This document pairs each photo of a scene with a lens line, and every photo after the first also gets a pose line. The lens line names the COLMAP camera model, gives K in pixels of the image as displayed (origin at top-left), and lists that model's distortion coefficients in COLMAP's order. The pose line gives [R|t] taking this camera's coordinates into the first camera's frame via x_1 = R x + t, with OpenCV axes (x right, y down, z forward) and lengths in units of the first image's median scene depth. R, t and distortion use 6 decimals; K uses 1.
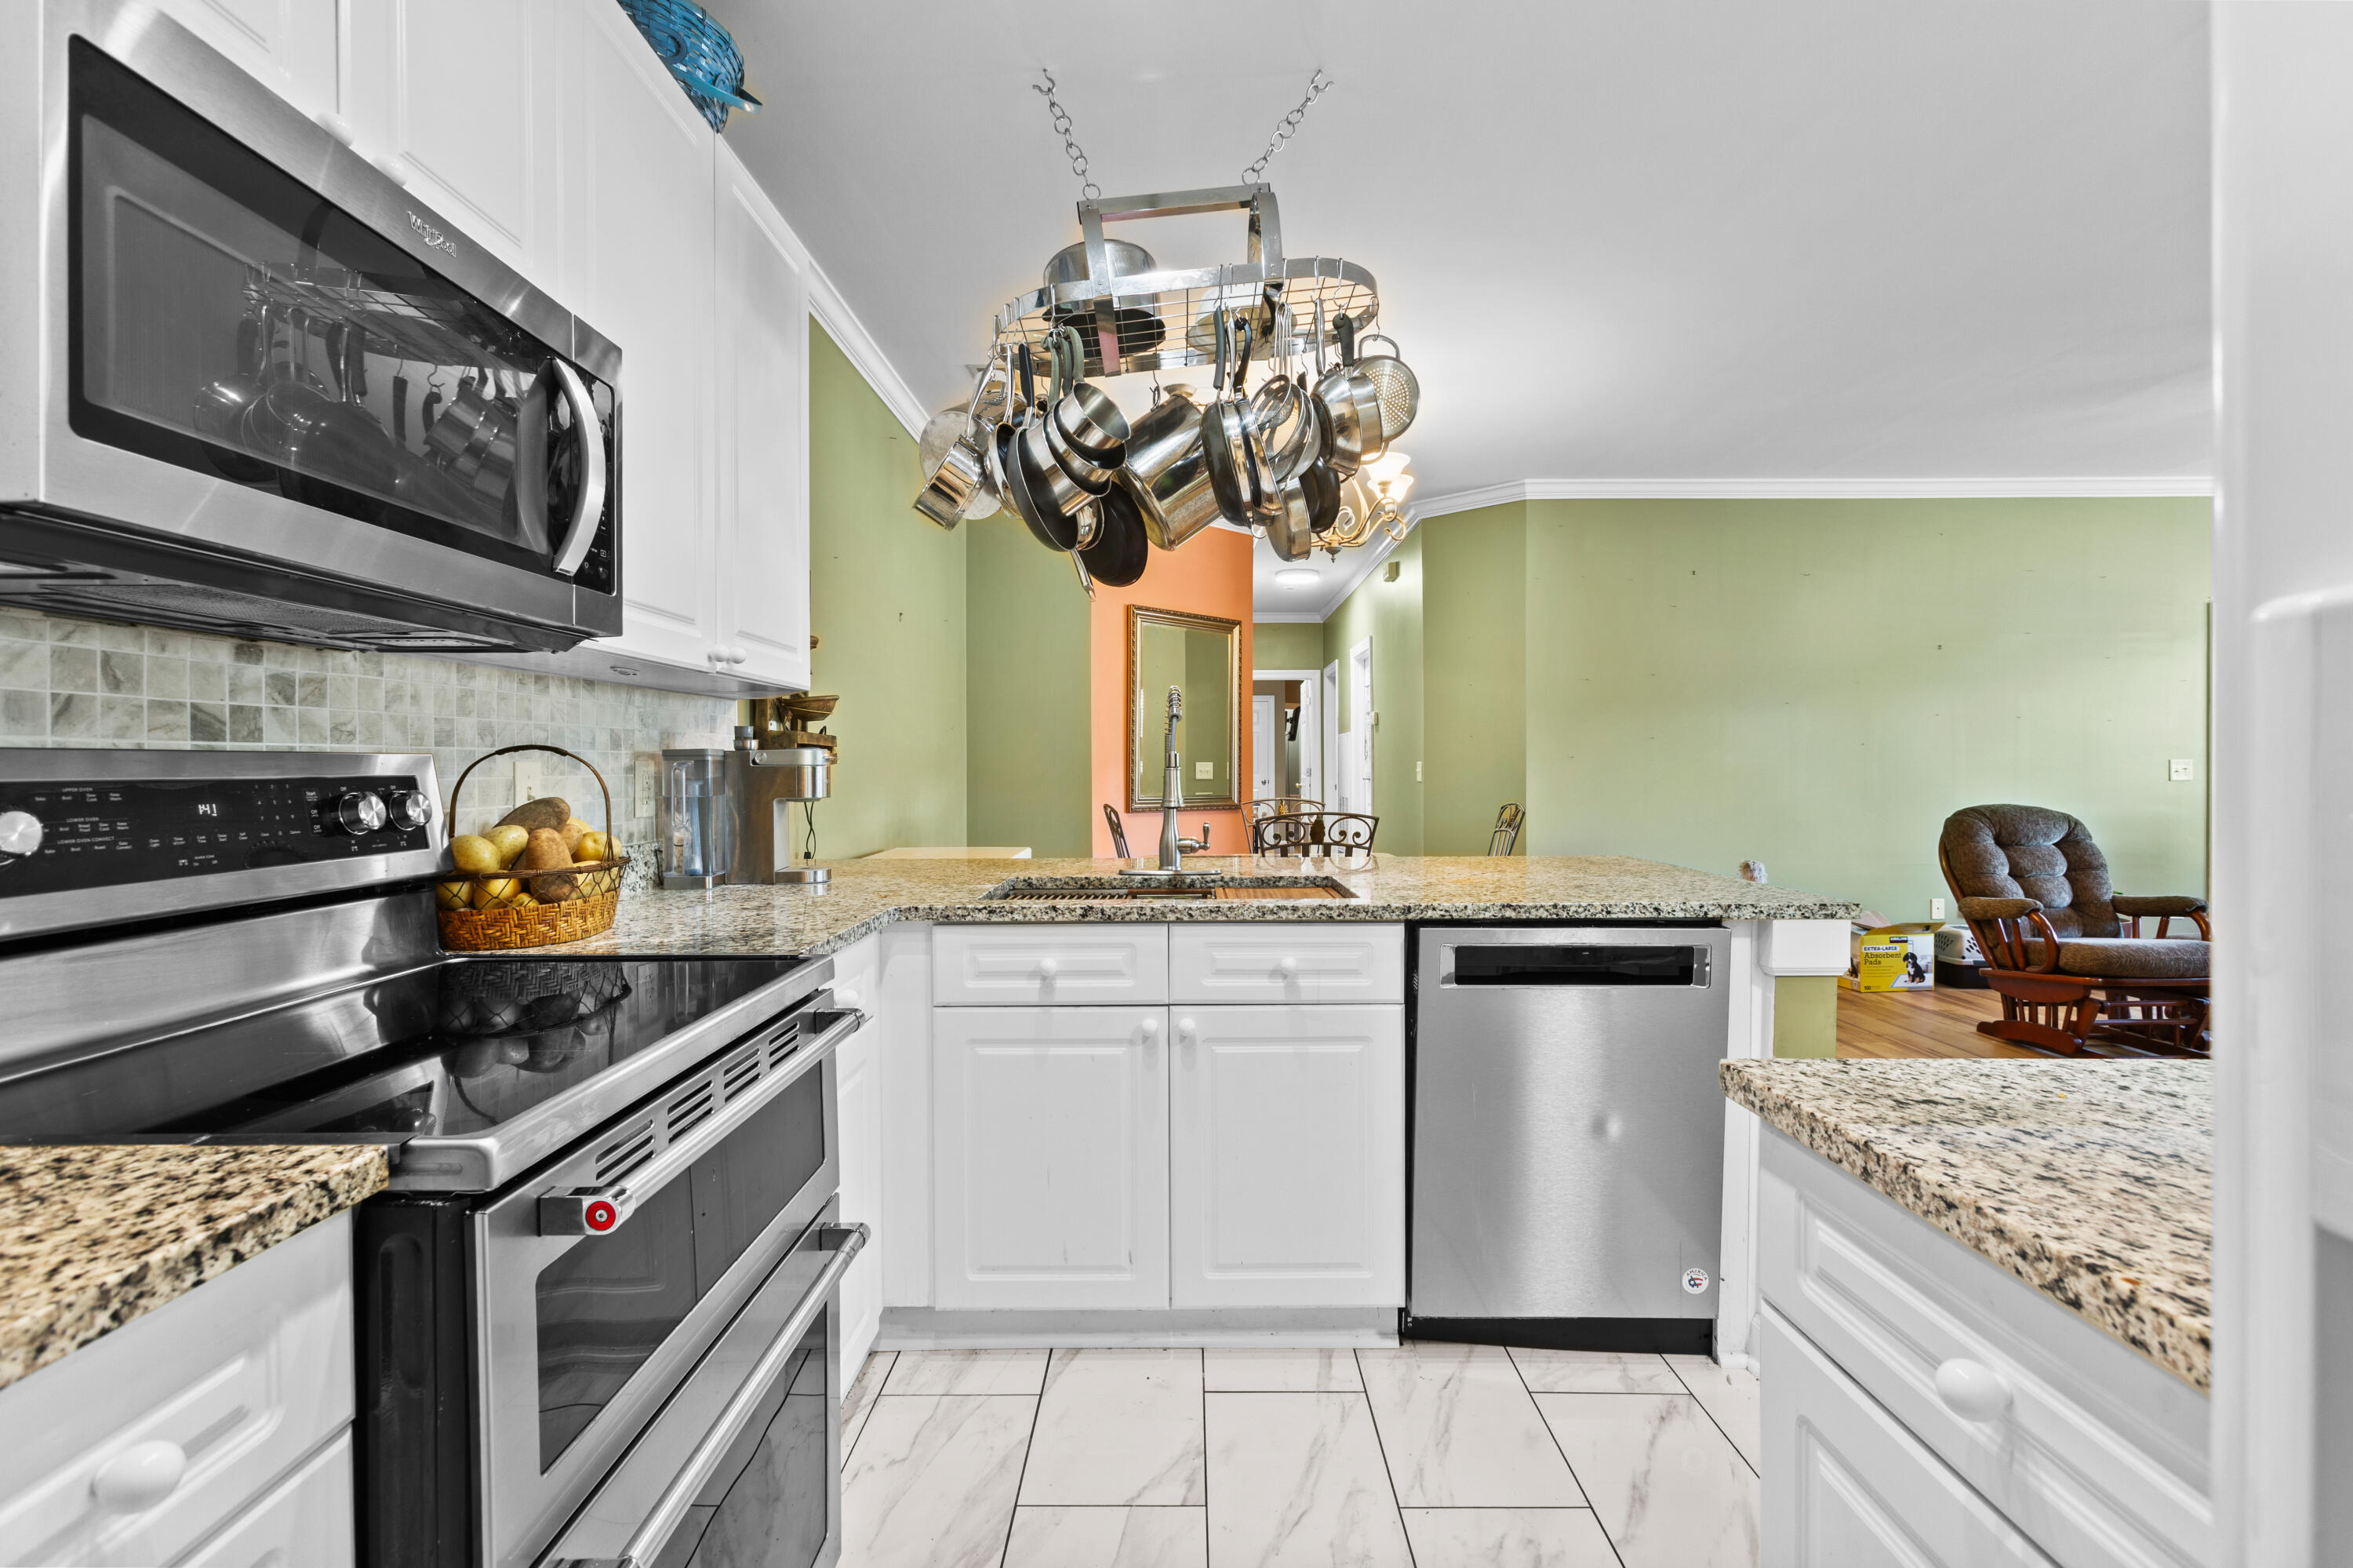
lens RADIAL K [[1057.3, 0, 1179.7], [0, 1057.3, 771.1], [0, 0, 1]] dist [-0.011003, 0.002773]
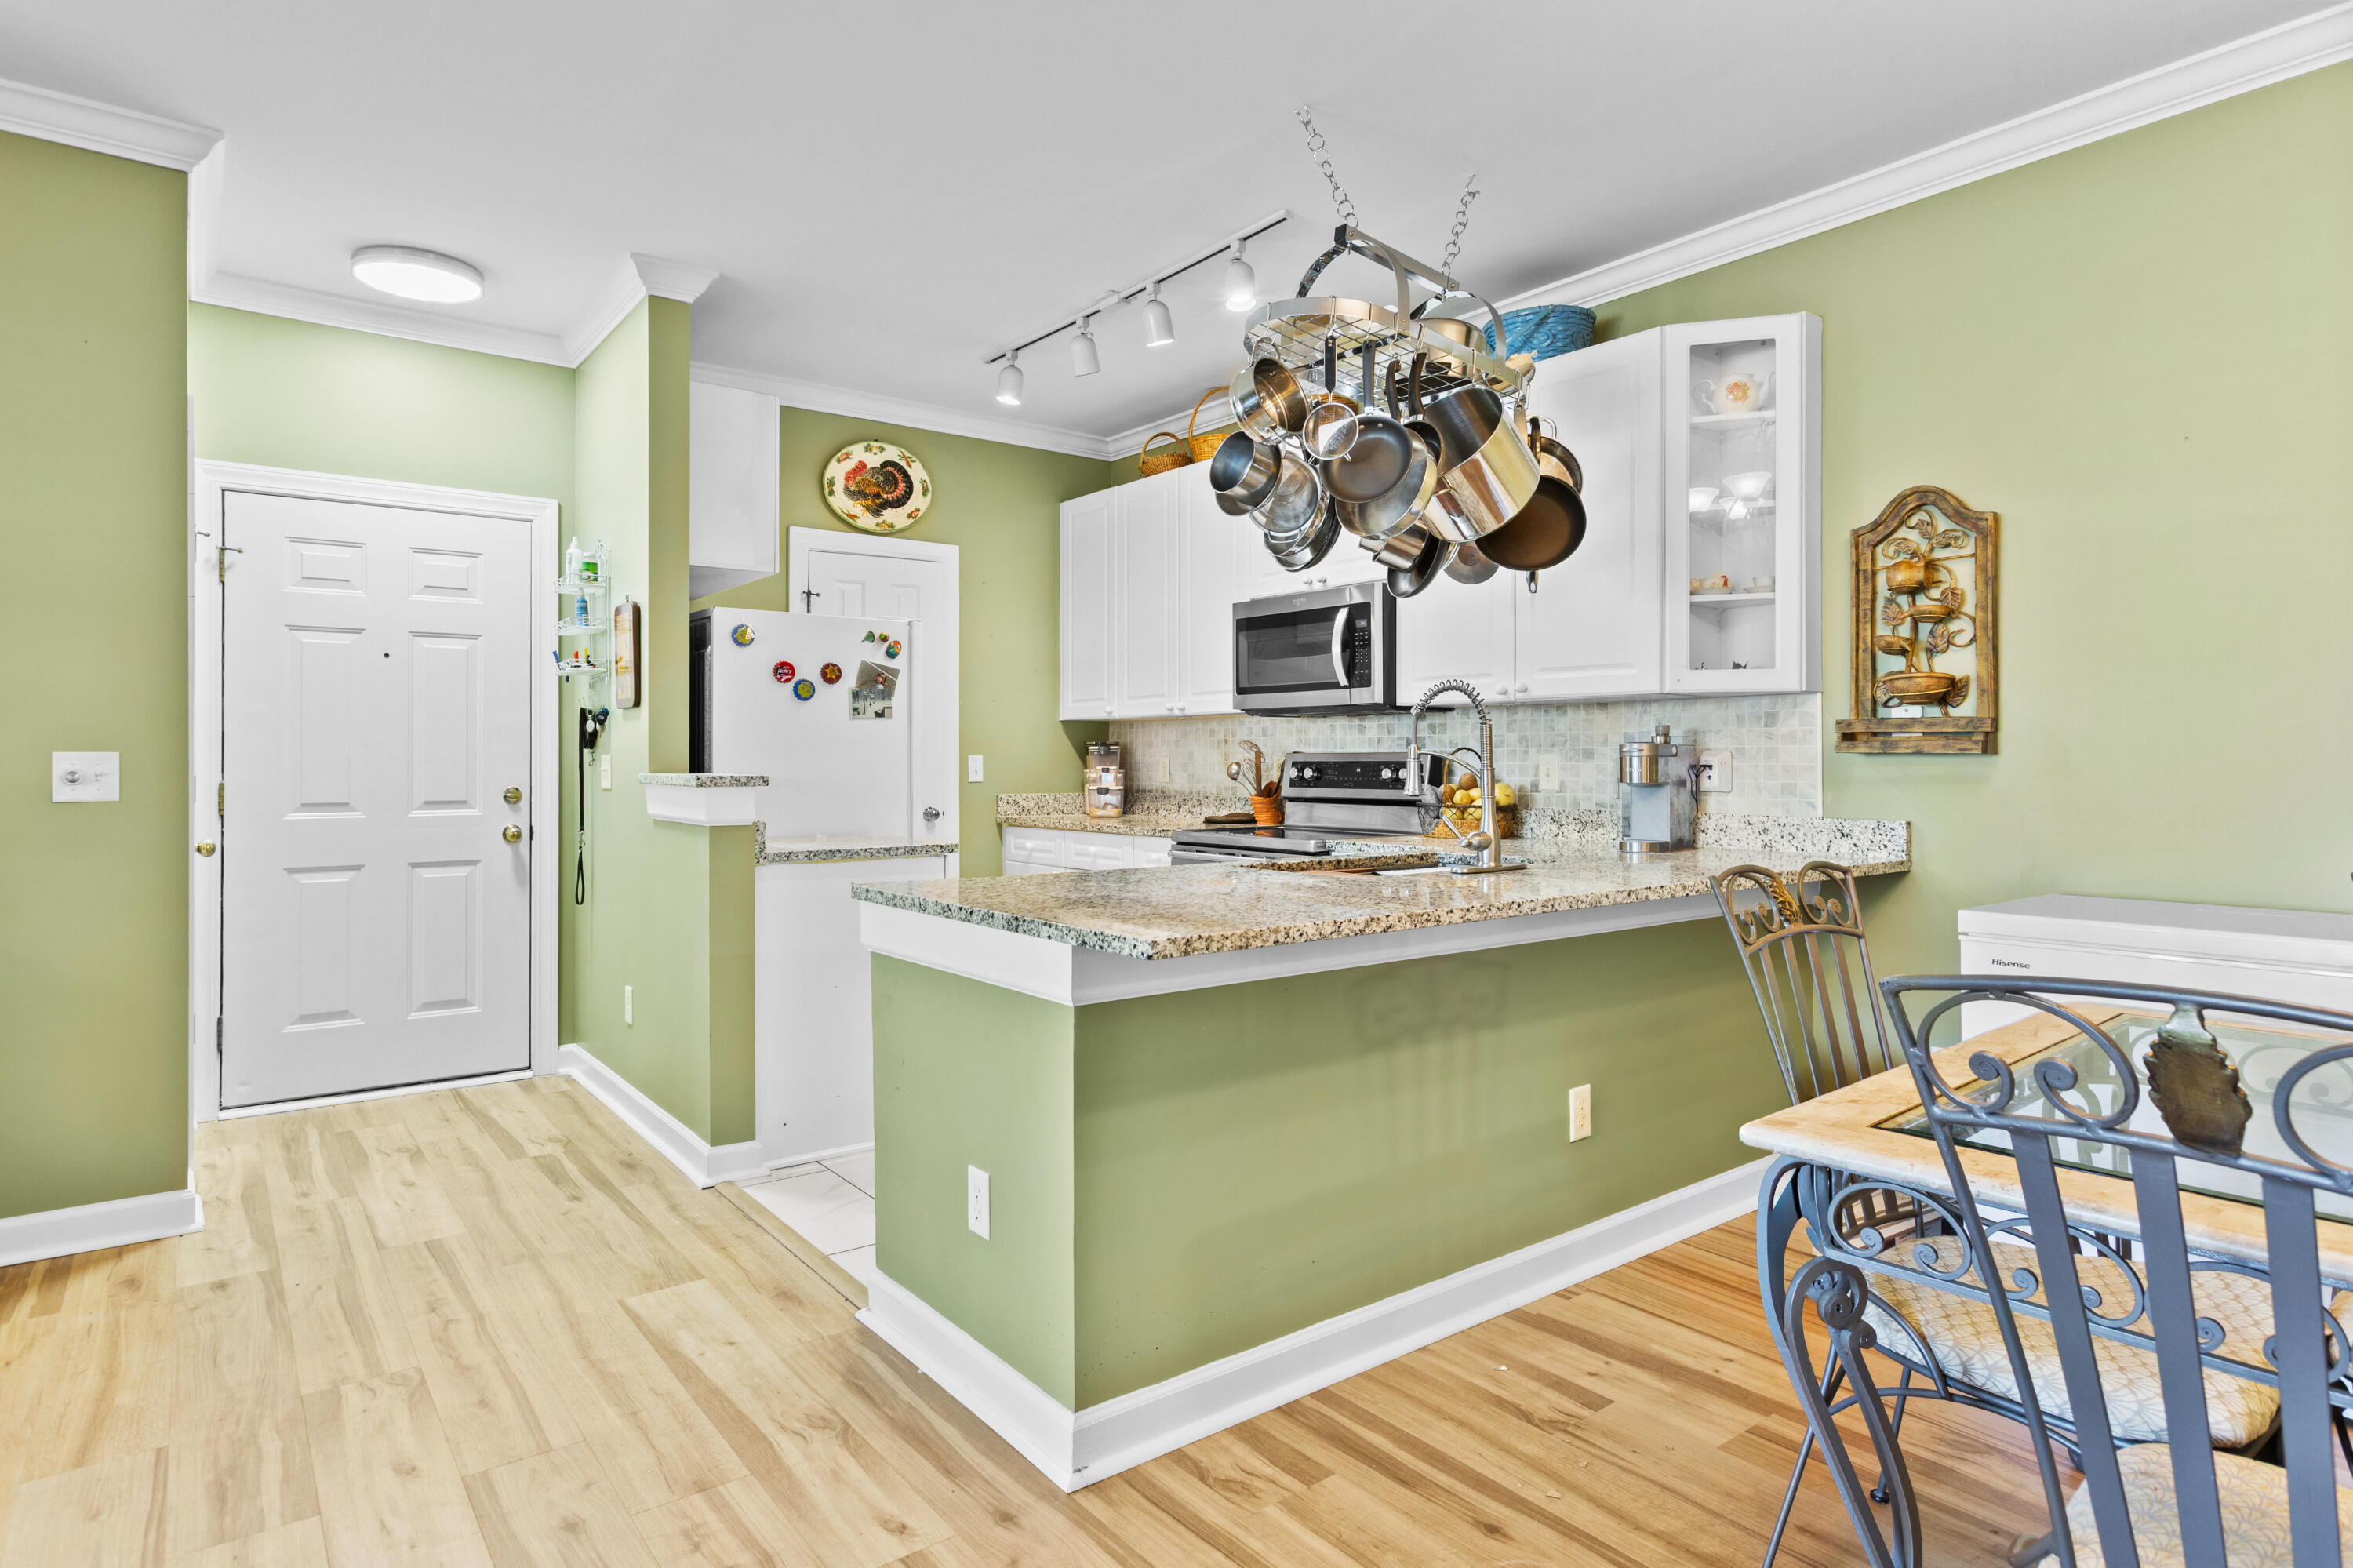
lens RADIAL K [[1285.9, 0, 1181.8], [0, 1285.9, 758.8], [0, 0, 1]] dist [0.008870, 0.001569]
pose [[-0.793081, 0.005834, -0.609088, 1.747330], [0.002672, 0.999978, 0.006099, -0.023134], [0.609110, 0.003210, -0.793079, 3.336446]]
